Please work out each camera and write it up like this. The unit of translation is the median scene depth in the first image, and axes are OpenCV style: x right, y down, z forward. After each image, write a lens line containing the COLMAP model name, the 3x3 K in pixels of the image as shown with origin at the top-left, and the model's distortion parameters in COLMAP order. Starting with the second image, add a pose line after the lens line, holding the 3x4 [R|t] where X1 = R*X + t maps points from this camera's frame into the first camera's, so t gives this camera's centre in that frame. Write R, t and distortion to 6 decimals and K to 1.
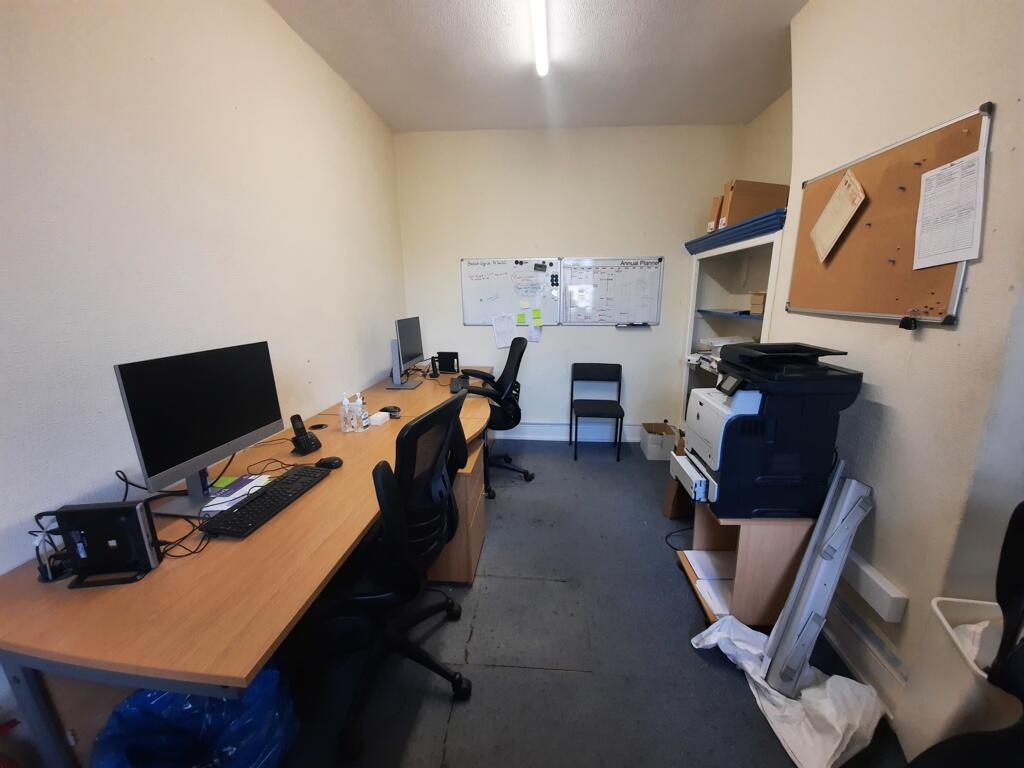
lens RADIAL K [[410.1, 0, 514.9], [0, 410.1, 391.7], [0, 0, 1]] dist [0.012634, -0.013389]
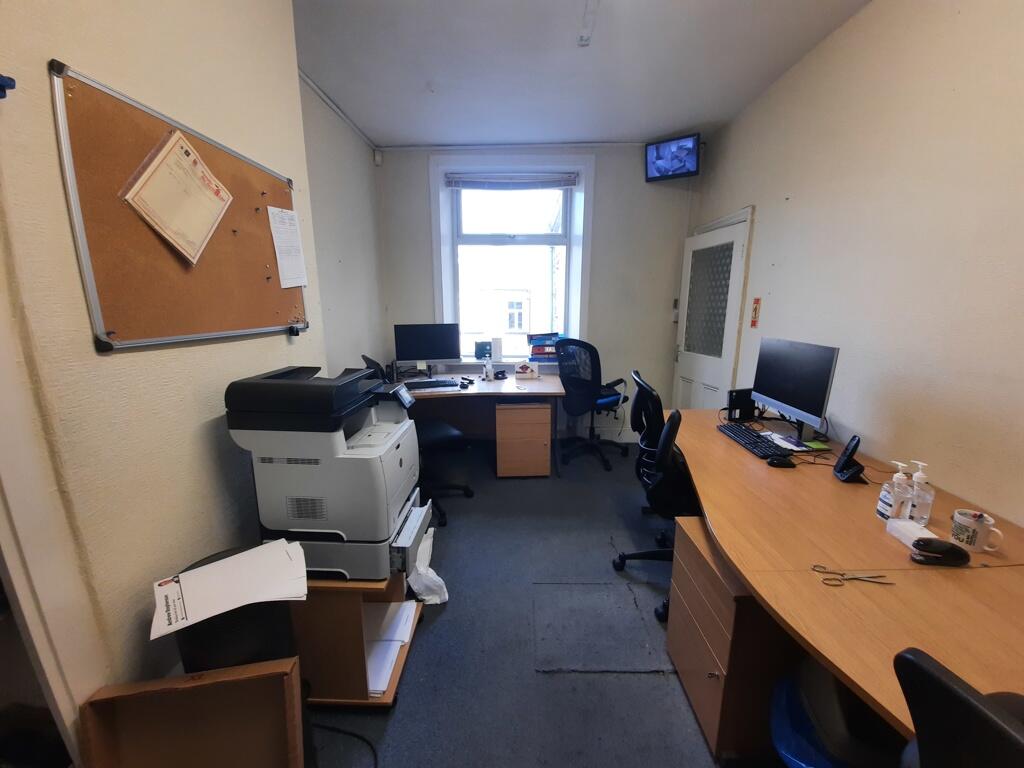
lens RADIAL K [[410.1, 0, 514.9], [0, 410.1, 391.7], [0, 0, 1]] dist [0.012634, -0.013389]
pose [[-0.997434, 0.021934, -0.068146, 0.327905], [-0.009986, 0.899970, 0.435837, -0.482543], [0.070889, 0.435399, -0.897442, 1.960531]]
